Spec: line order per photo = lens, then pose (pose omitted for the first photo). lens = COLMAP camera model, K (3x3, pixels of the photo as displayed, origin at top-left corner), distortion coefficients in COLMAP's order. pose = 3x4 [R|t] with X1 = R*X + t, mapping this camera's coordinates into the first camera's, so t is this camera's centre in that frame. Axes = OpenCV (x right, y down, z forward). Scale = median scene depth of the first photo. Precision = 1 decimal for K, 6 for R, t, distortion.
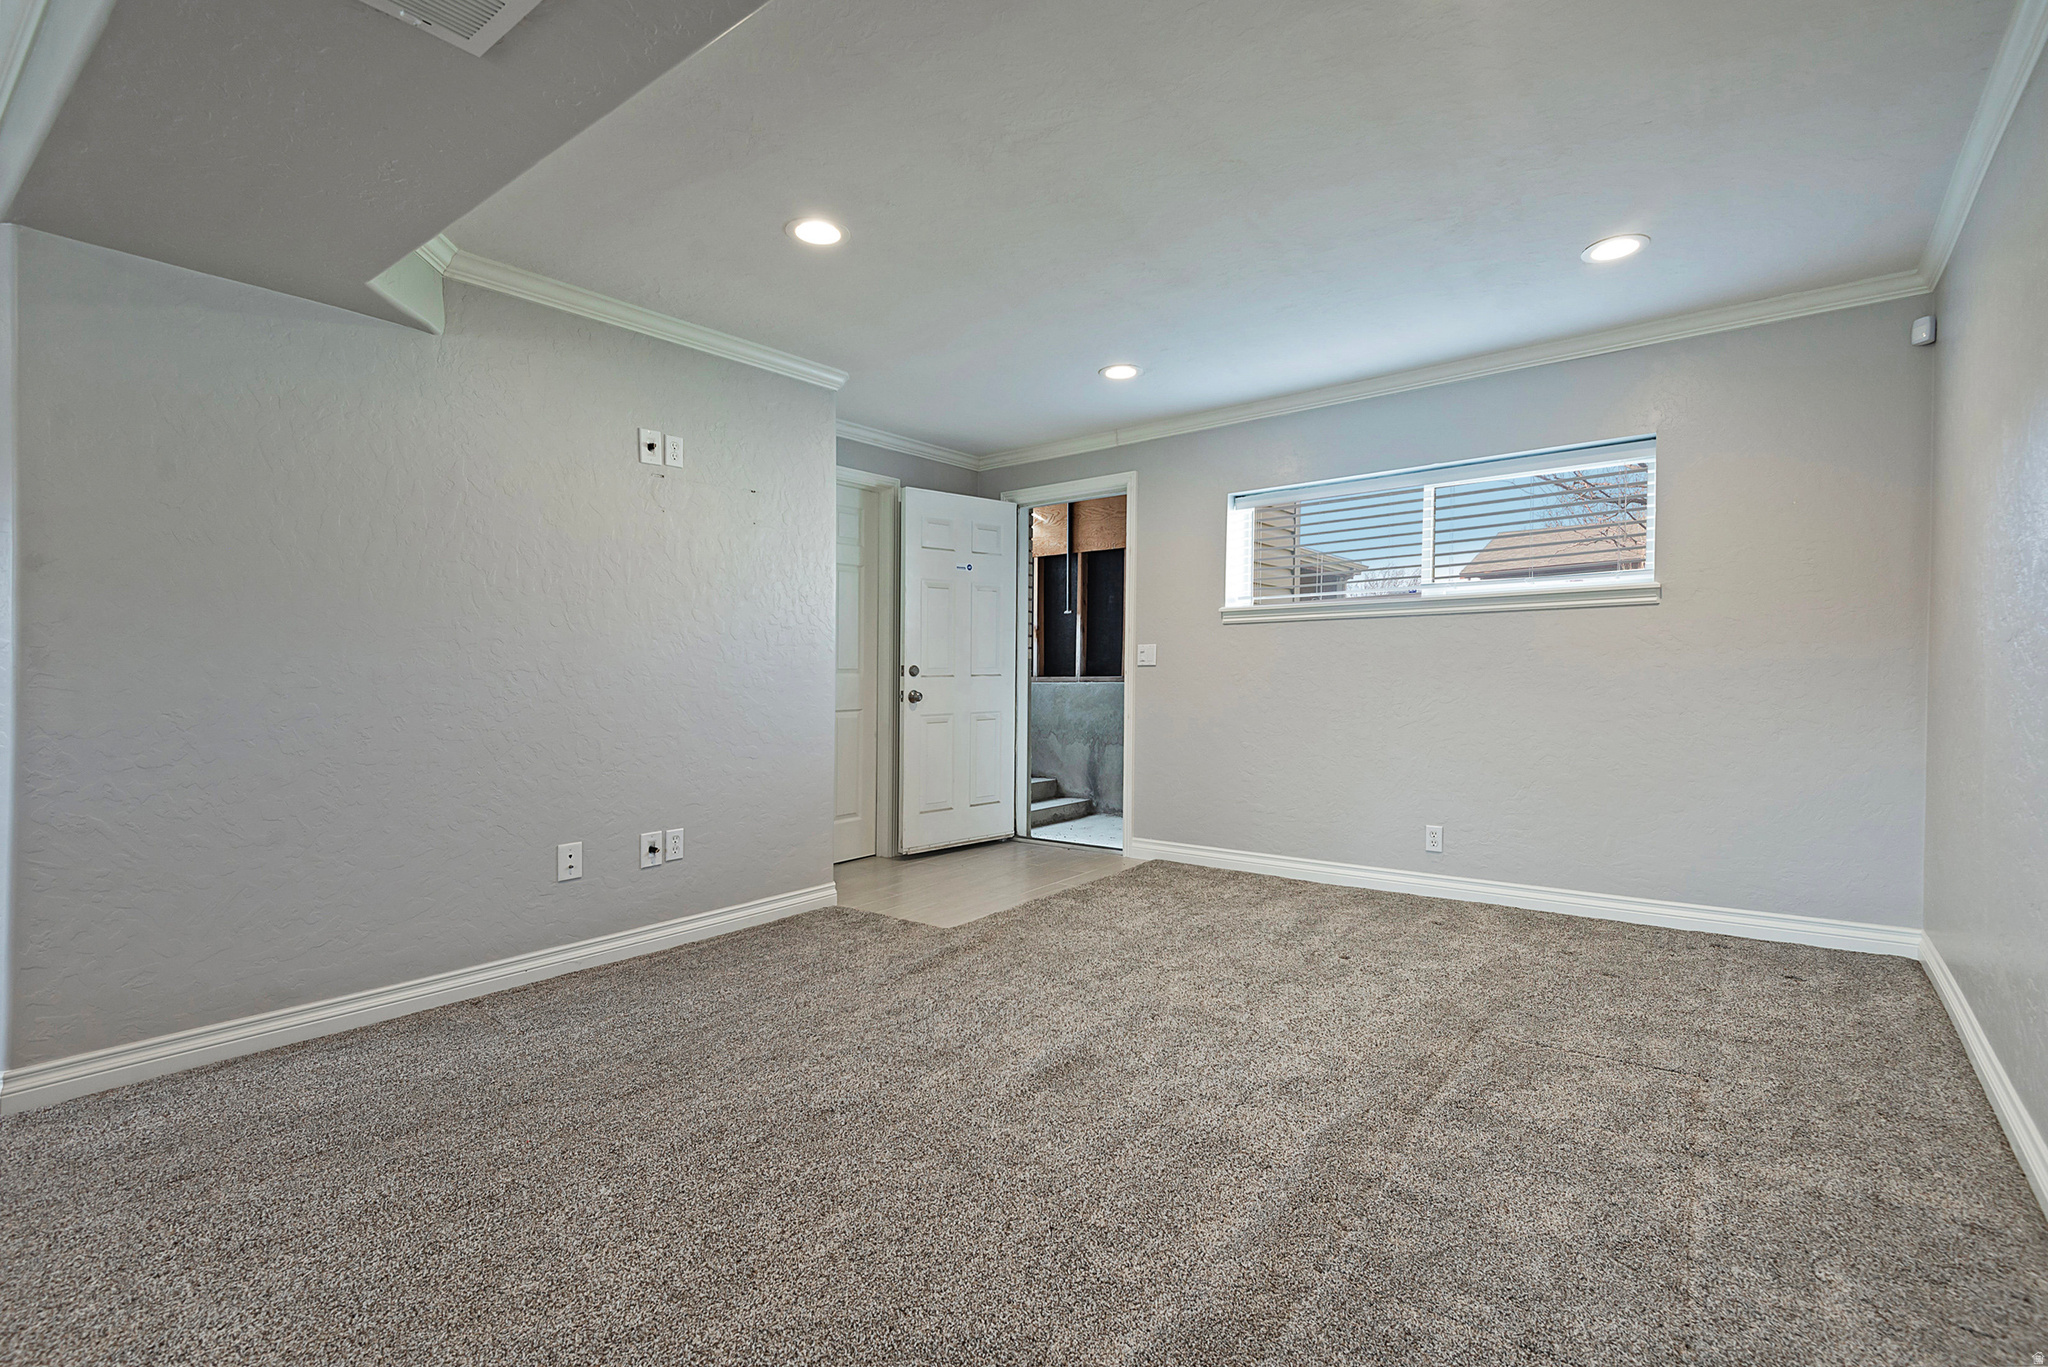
lens RADIAL K [[942.3, 0, 1027.4], [0, 942.3, 702.8], [0, 0, 1]] dist [0.016986, -0.003906]
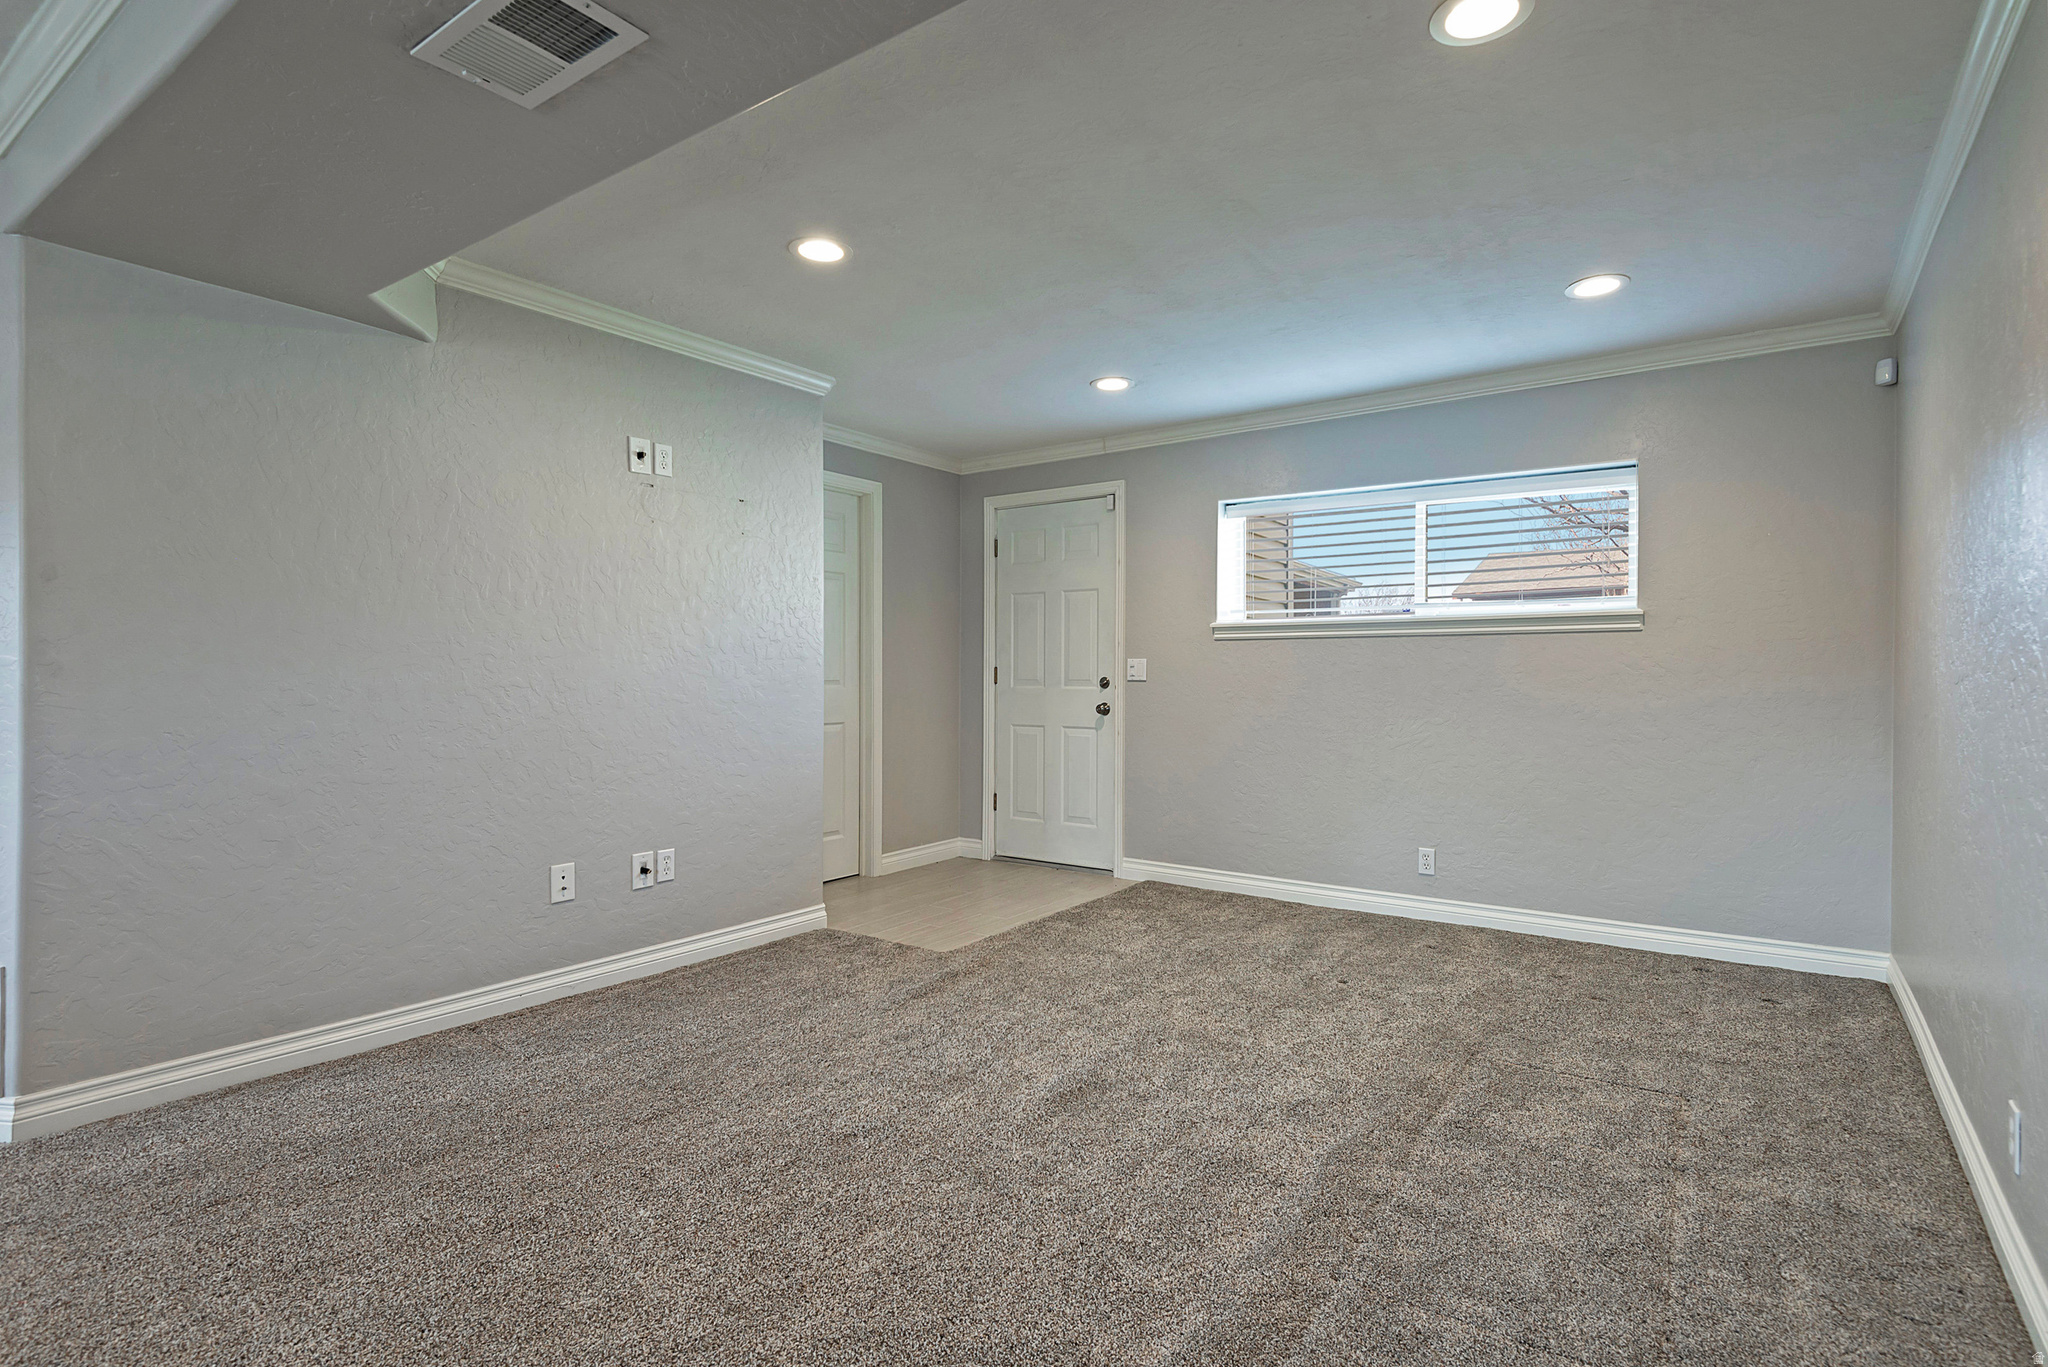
lens RADIAL K [[1010.7, 0, 1028.5], [0, 1010.7, 670.8], [0, 0, 1]] dist [0.010615, -0.003748]
pose [[0.999097, 0.012176, 0.040709, -0.060109], [-0.010866, 0.999421, -0.032247, -0.030214], [-0.041078, 0.031775, 0.998651, -0.097638]]
